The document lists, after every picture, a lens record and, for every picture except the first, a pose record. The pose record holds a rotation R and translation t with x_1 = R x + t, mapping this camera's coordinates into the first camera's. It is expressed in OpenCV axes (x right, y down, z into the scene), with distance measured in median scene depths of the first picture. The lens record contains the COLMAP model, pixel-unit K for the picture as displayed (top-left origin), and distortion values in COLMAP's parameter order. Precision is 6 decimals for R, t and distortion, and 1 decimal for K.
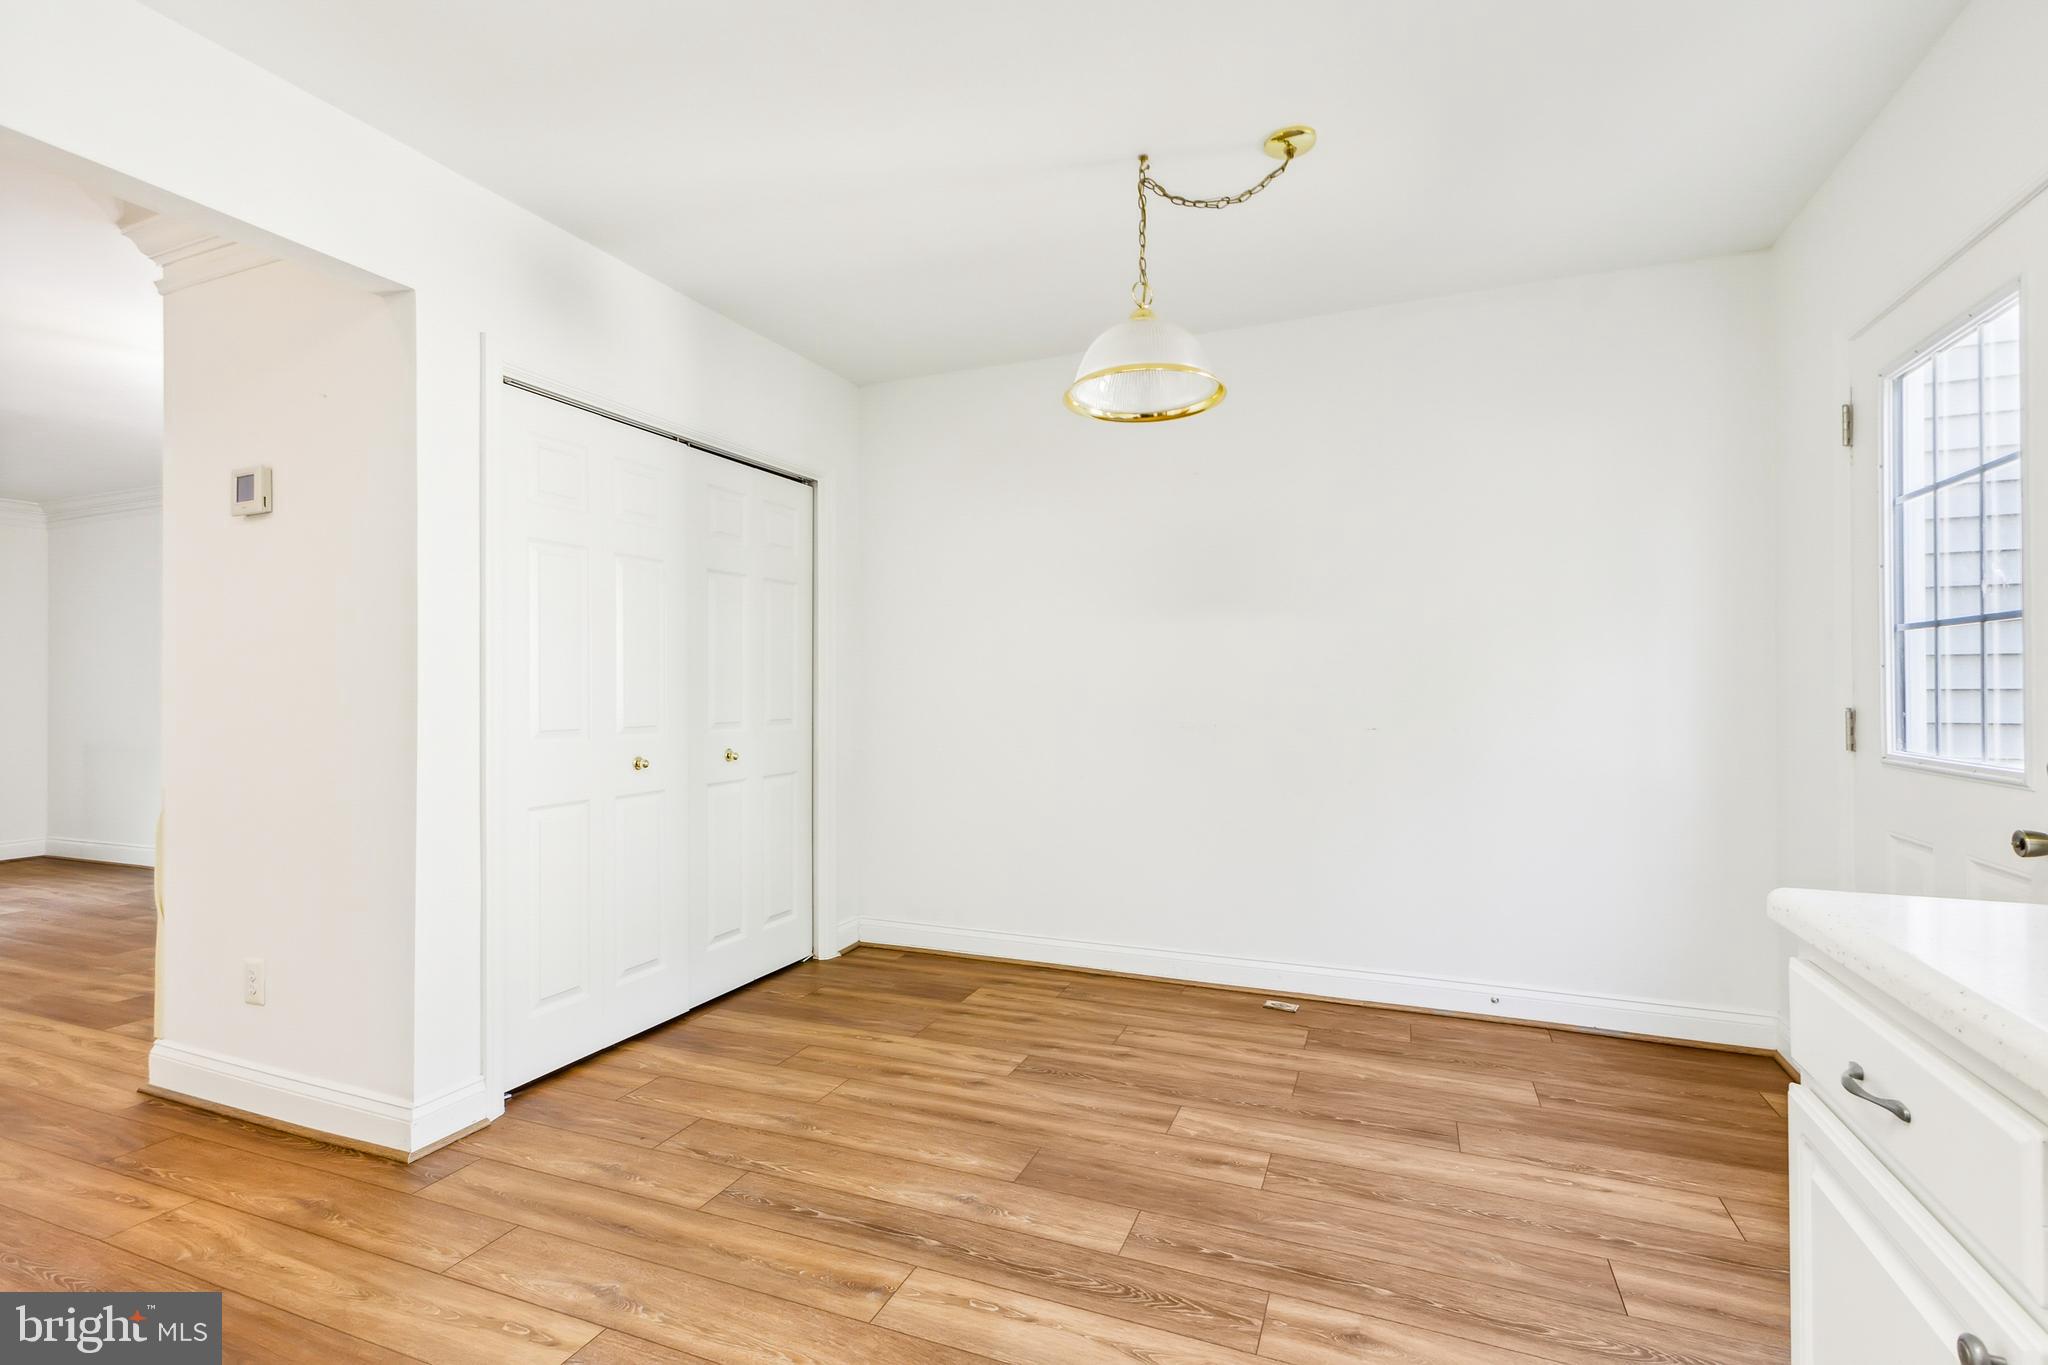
lens RADIAL K [[934.8, 0, 1020.7], [0, 934.8, 693.5], [0, 0, 1]] dist [0.001337, -0.000452]
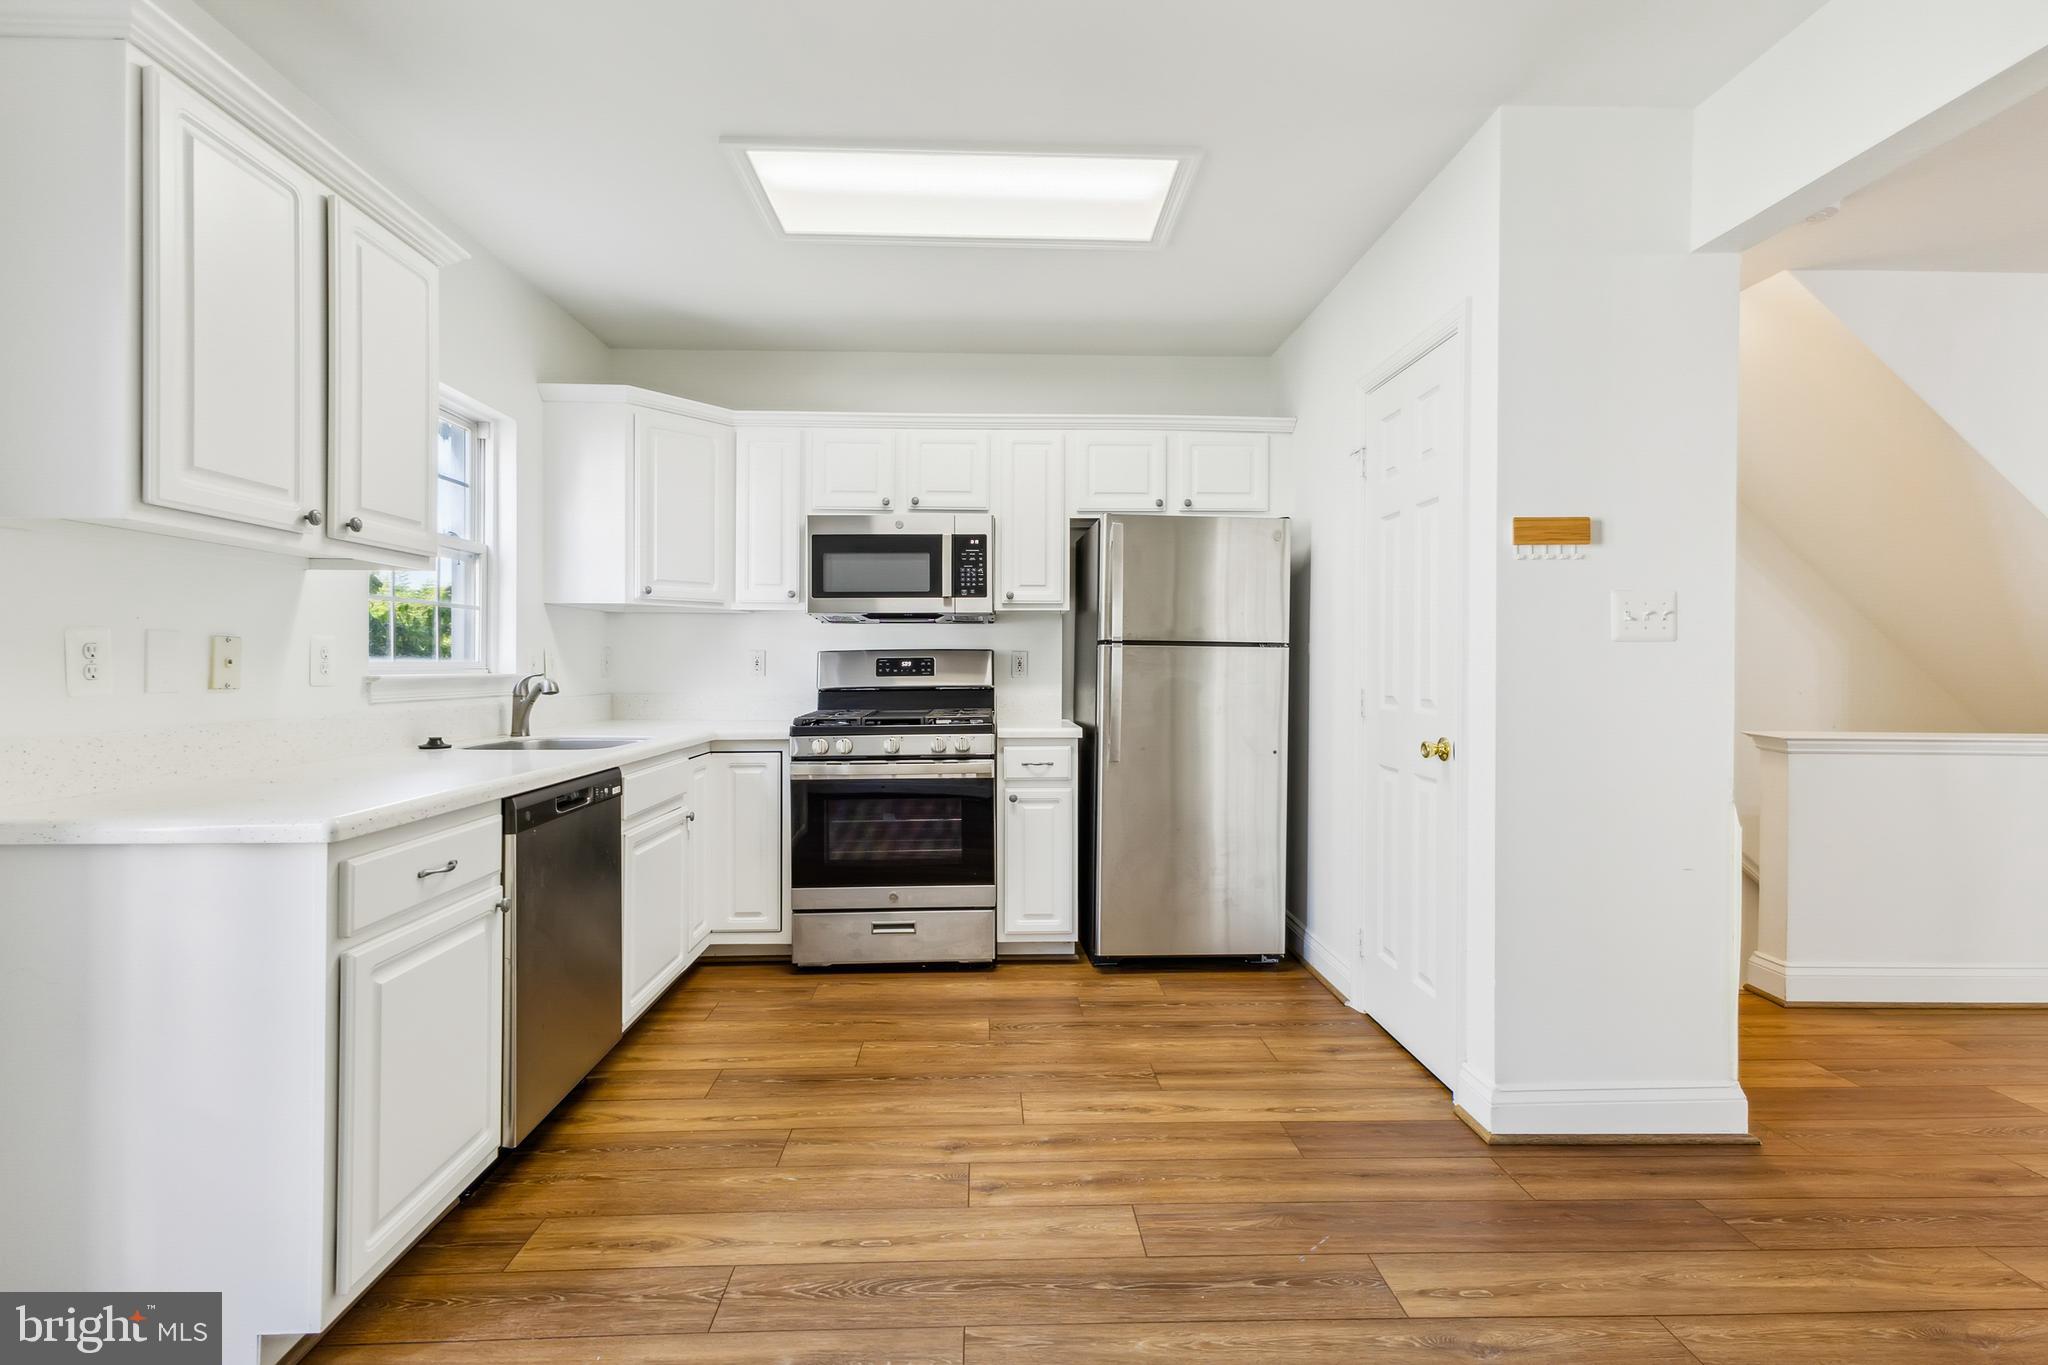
lens RADIAL K [[934.8, 0, 1015.4], [0, 934.8, 675.0], [0, 0, 1]] dist [0.001337, -0.000452]
pose [[-0.915869, -0.003084, -0.401466, 0.354911], [-0.001255, 0.999988, -0.004818, 0.016679], [0.401476, -0.003909, -0.915861, 1.882185]]
